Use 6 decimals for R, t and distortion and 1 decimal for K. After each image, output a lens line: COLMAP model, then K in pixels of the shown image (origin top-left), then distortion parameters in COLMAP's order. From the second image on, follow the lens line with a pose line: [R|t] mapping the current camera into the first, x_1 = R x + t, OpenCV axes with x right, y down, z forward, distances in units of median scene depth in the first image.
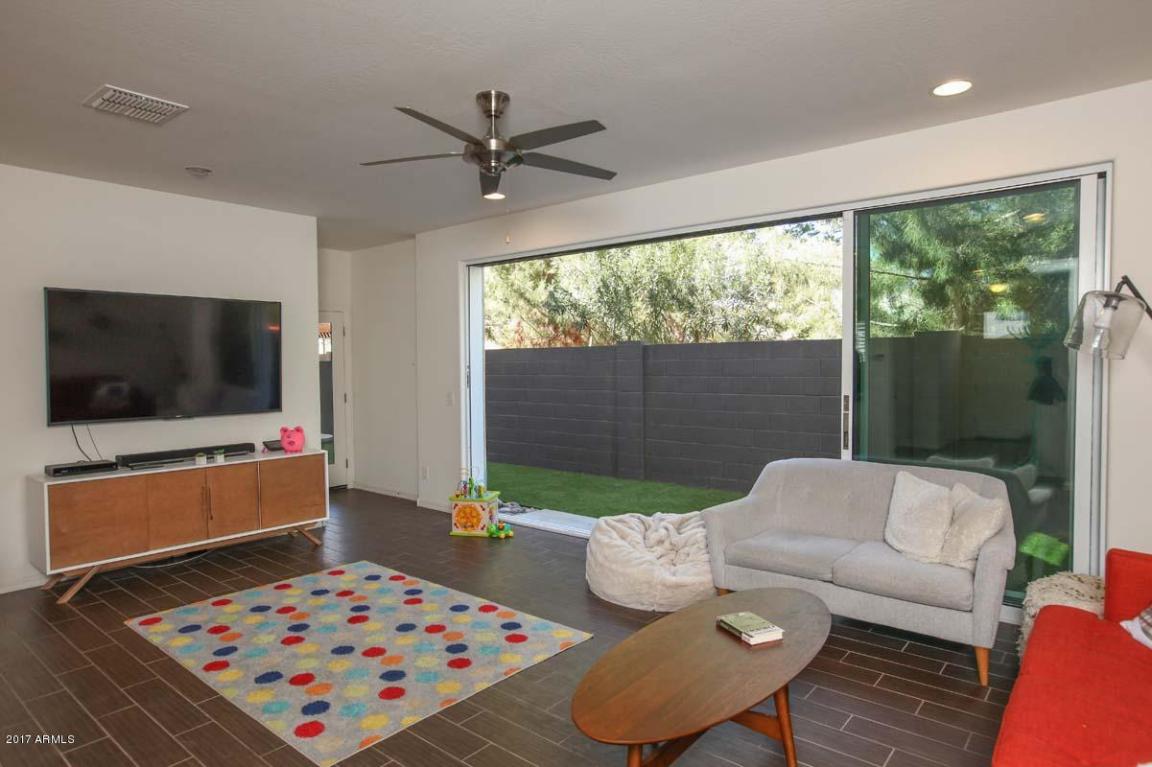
lens RADIAL K [[678.1, 0, 573.0], [0, 678.1, 380.6], [0, 0, 1]] dist [0.001471, -0.000530]
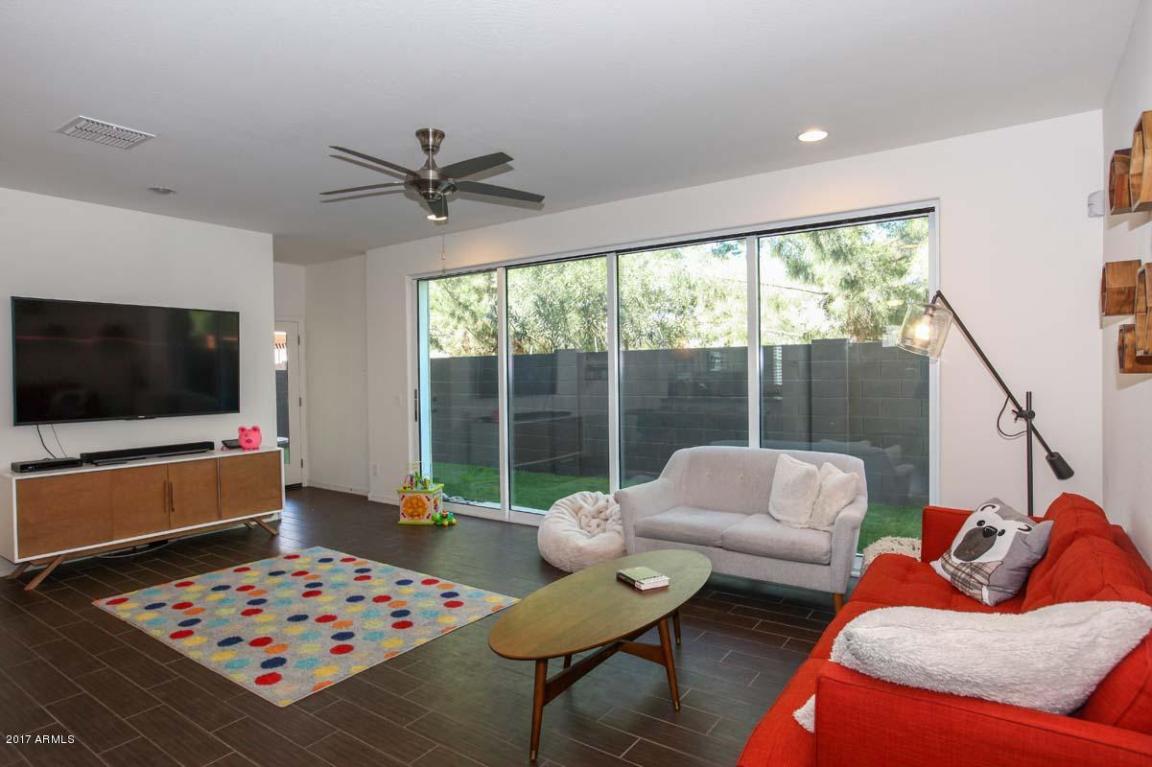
lens RADIAL K [[643.0, 0, 571.4], [0, 643.0, 382.1], [0, 0, 1]] dist [-0.001624, 0.002437]
pose [[0.997126, -0.005473, 0.075564, 0.031603], [0.006395, 0.999908, -0.011958, 0.018062], [-0.075492, 0.012407, 0.997069, -0.093632]]
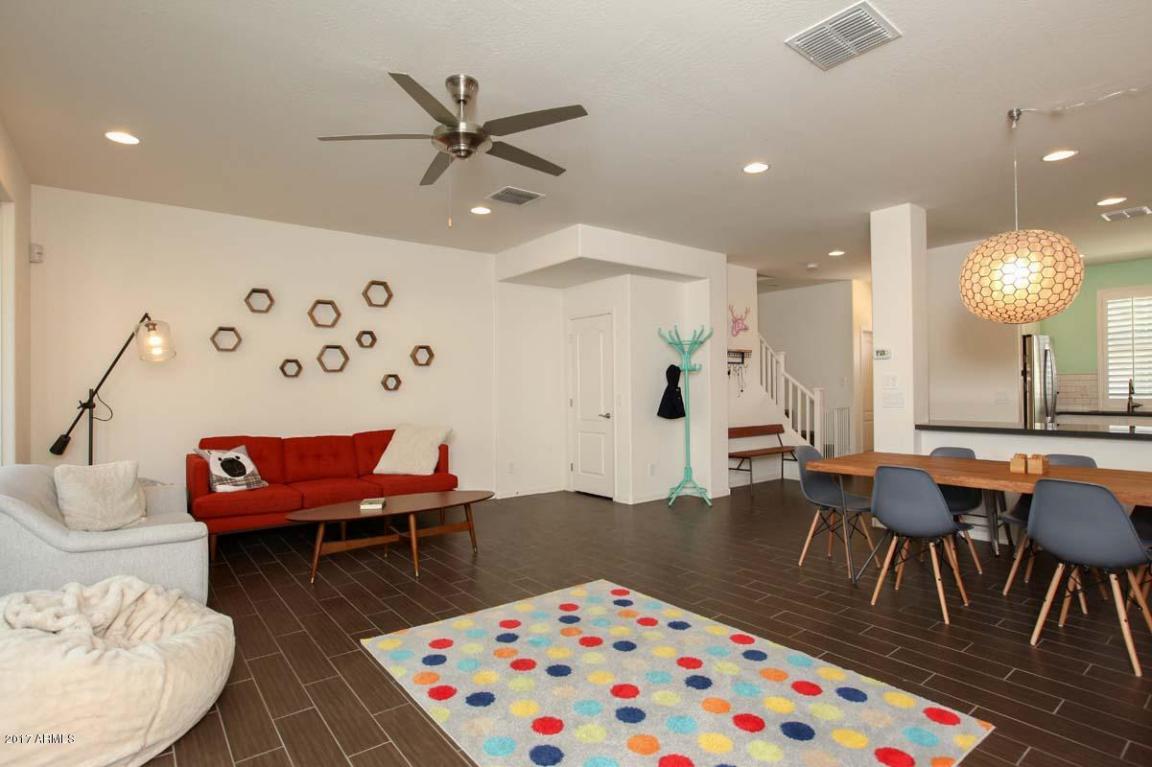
lens RADIAL K [[581.0, 0, 576.0], [0, 581.0, 383.5], [0, 0, 1]] dist [-0.061096, 0.031788]
pose [[-0.978622, 0.019347, 0.204754, -0.390641], [0.022943, 0.999621, 0.015203, 0.021222], [-0.204383, 0.019576, -0.978695, 1.568157]]
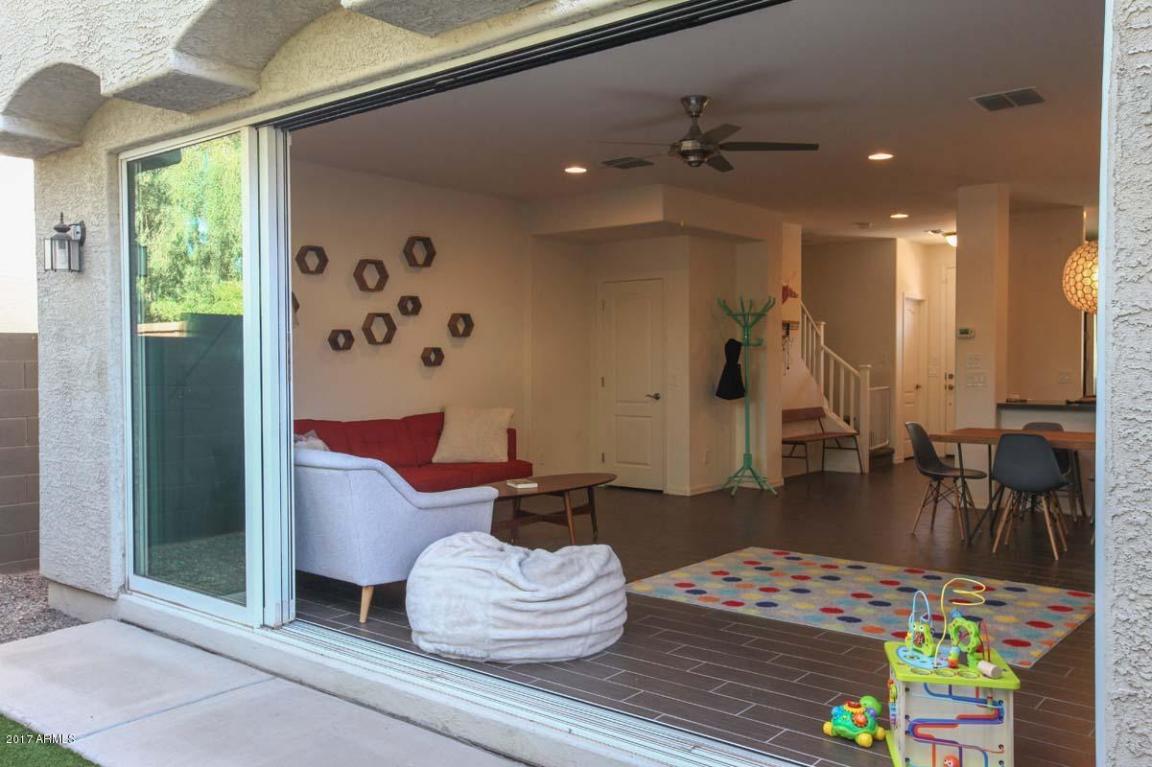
lens RADIAL K [[952.2, 0, 576.0], [0, 952.2, 383.5], [0, 0, 1]] dist [0.031787, 0.001693]
pose [[-0.999838, 0.011094, -0.014200, 0.099157], [0.010334, 0.998569, 0.052473, -0.018172], [0.014762, 0.052318, -0.998521, 2.292657]]
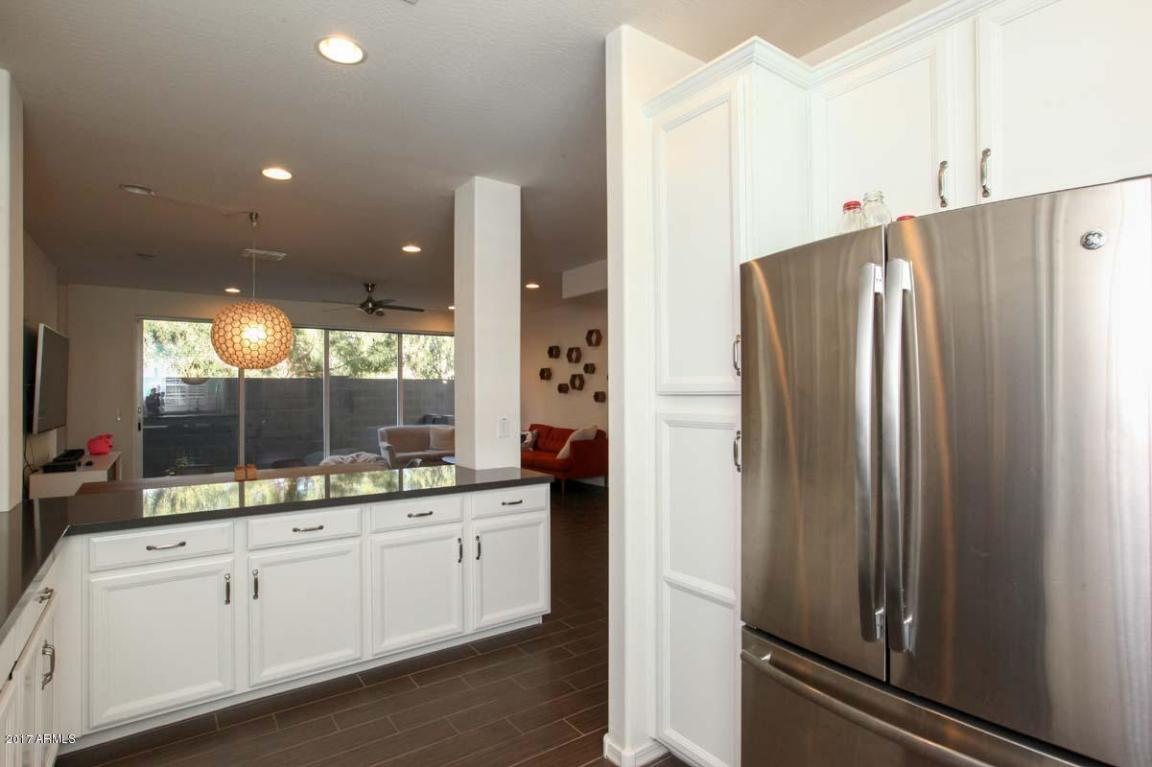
lens RADIAL K [[581.0, 0, 576.0], [0, 581.0, 383.5], [0, 0, 1]] dist [-0.061096, 0.031788]
pose [[0.250873, 0.013841, 0.967921, -1.754226], [0.029367, 0.999329, -0.021902, 0.023265], [-0.967574, 0.033920, 0.250298, -0.259926]]
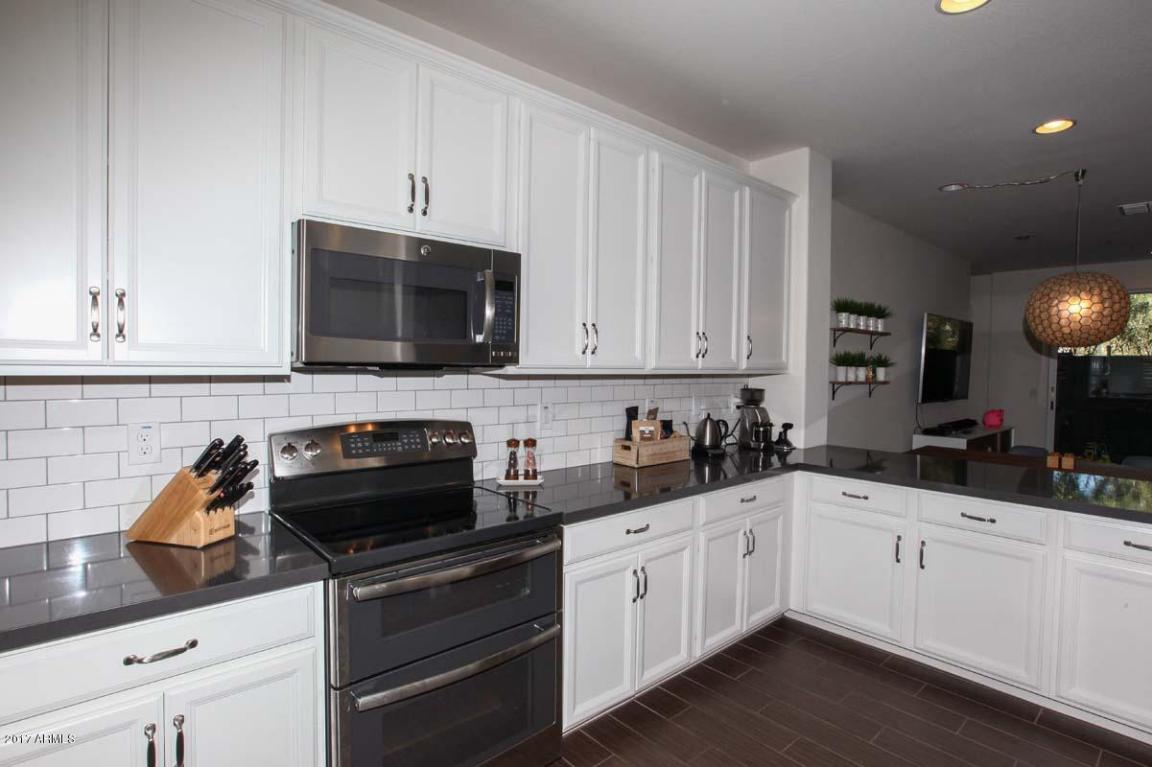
lens RADIAL K [[578.8, 0, 594.9], [0, 578.8, 376.7], [0, 0, 1]] dist [-0.068224, 0.034361]
pose [[0.991050, 0.024189, -0.131283, -1.553659], [-0.024449, 0.999701, -0.000370, 0.024429], [0.131235, 0.003577, 0.991345, -0.430680]]
